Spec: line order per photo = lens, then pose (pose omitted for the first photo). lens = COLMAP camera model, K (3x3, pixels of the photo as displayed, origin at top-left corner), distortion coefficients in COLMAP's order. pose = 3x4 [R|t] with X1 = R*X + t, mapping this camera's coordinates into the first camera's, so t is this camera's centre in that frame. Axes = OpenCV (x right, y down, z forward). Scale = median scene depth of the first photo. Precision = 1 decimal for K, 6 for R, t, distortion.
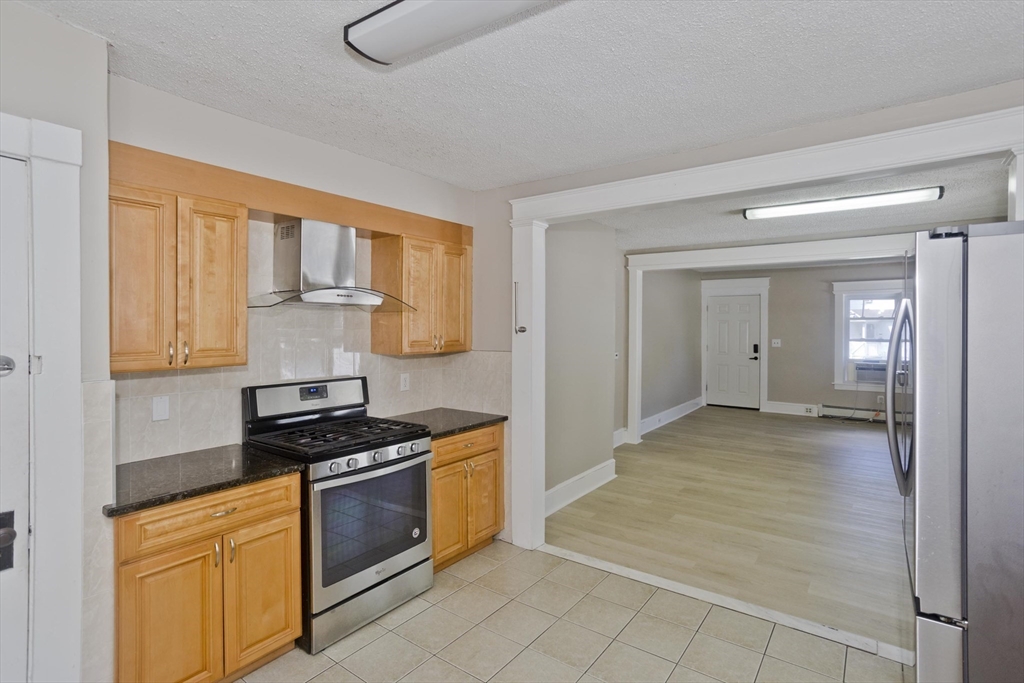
lens RADIAL K [[511.4, 0, 501.0], [0, 511.4, 328.9], [0, 0, 1]] dist [-0.054978, 0.037832]
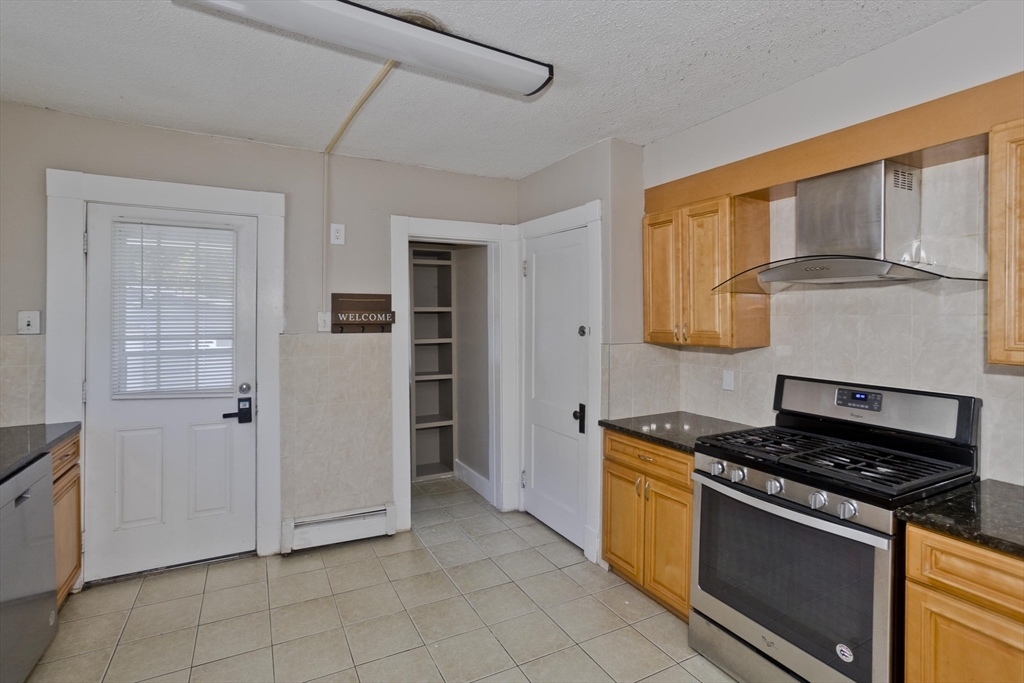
lens RADIAL K [[505.4, 0, 511.2], [0, 505.4, 318.3], [0, 0, 1]] dist [-0.050083, 0.036251]
pose [[-0.427278, 0.000178, -0.904120, 0.218129], [-0.008653, 0.999953, 0.004286, 0.003767], [0.904079, 0.009654, -0.427257, 0.368420]]
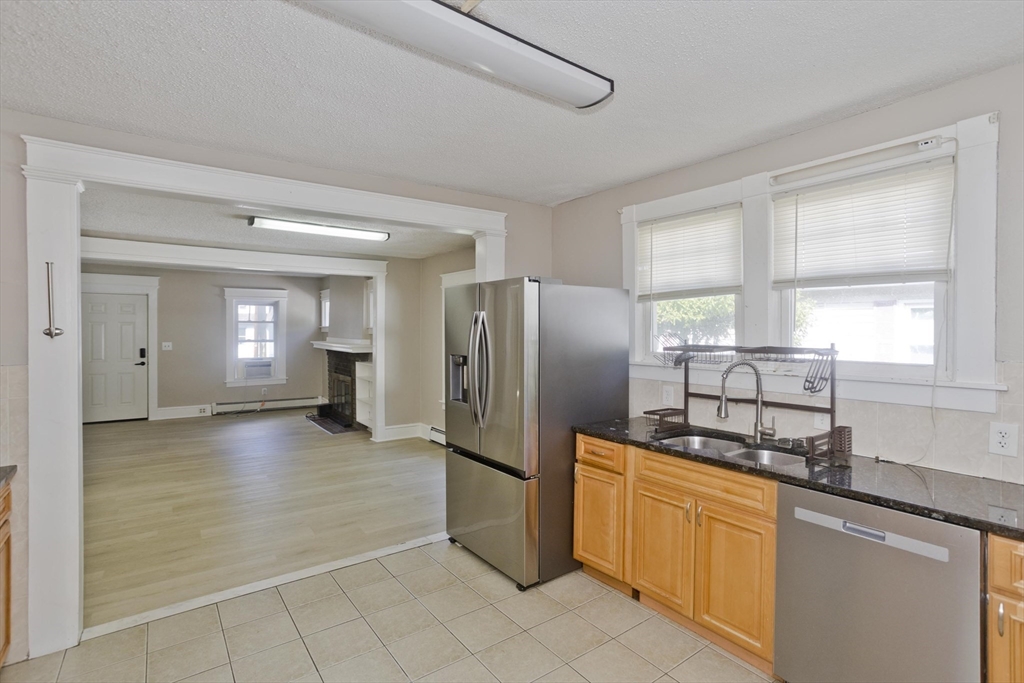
lens RADIAL K [[504.6, 0, 525.6], [0, 504.6, 336.0], [0, 0, 1]] dist [-0.051649, 0.034135]
pose [[0.274755, -0.014200, 0.961409, -0.214596], [0.005877, 0.999897, 0.013089, 0.000421], [-0.961496, 0.002054, 0.274810, 0.104758]]
